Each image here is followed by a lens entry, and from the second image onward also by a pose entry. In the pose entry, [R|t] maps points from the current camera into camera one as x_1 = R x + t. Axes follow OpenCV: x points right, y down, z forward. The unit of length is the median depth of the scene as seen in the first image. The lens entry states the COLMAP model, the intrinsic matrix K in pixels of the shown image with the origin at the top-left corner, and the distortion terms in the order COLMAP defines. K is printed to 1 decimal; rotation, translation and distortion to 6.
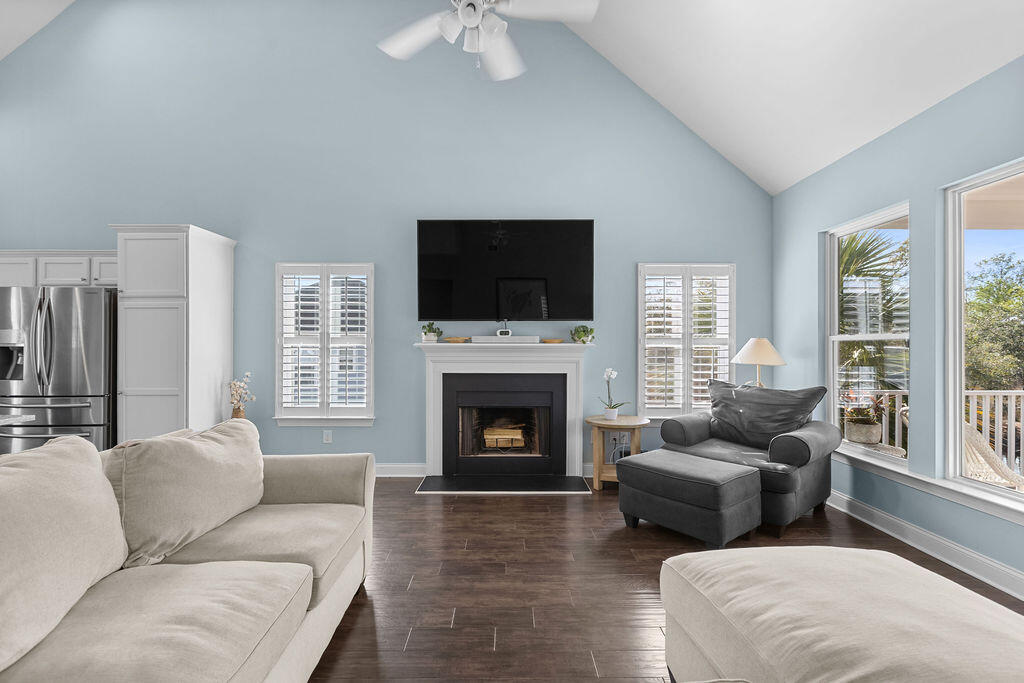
lens RADIAL K [[468.4, 0, 508.7], [0, 468.4, 343.8], [0, 0, 1]] dist [0.013253, 0.001237]
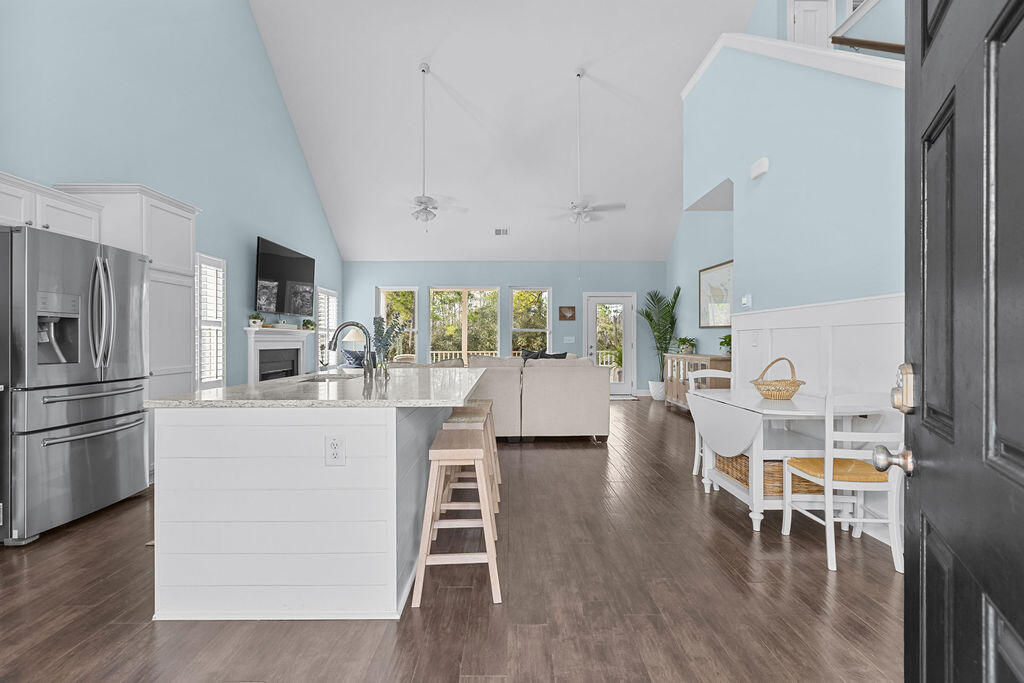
lens RADIAL K [[468.4, 0, 506.9], [0, 468.4, 337.0], [0, 0, 1]] dist [0.013253, 0.001237]
pose [[0.011266, -0.007067, 0.999912, -1.549434], [-0.015045, 0.999861, 0.007236, 0.005076], [-0.999823, -0.015125, 0.011158, 0.247899]]
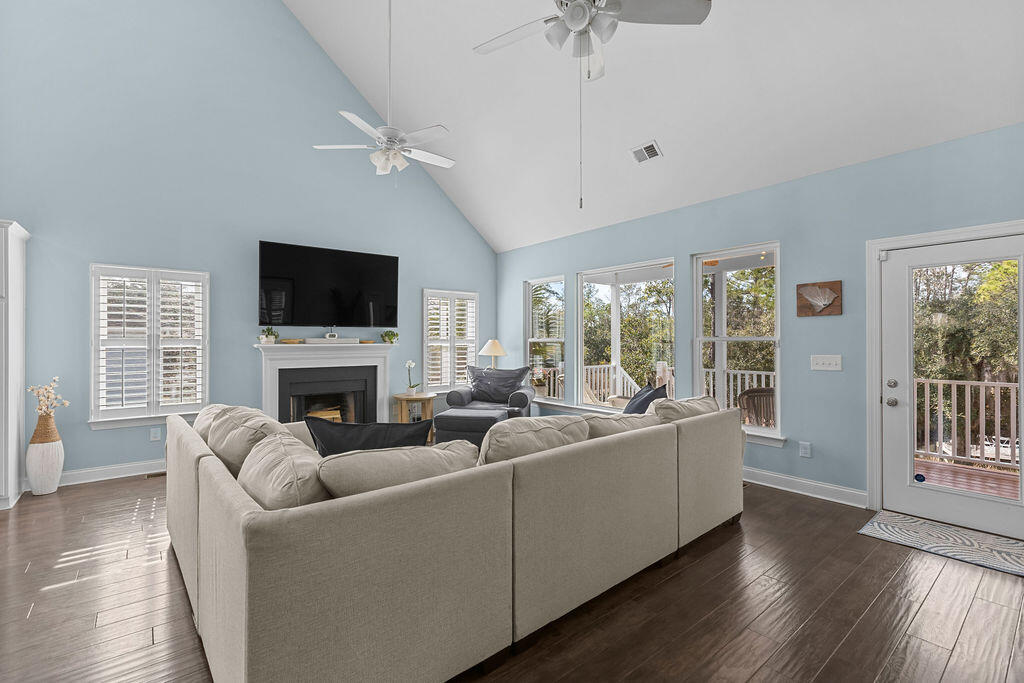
lens RADIAL K [[468.4, 0, 514.4], [0, 468.4, 343.8], [0, 0, 1]] dist [0.013253, 0.001237]
pose [[0.780399, -0.007741, 0.625234, -0.428803], [-0.000067, 0.999922, 0.012464, -0.017478], [-0.625282, -0.009768, 0.780338, -0.329751]]
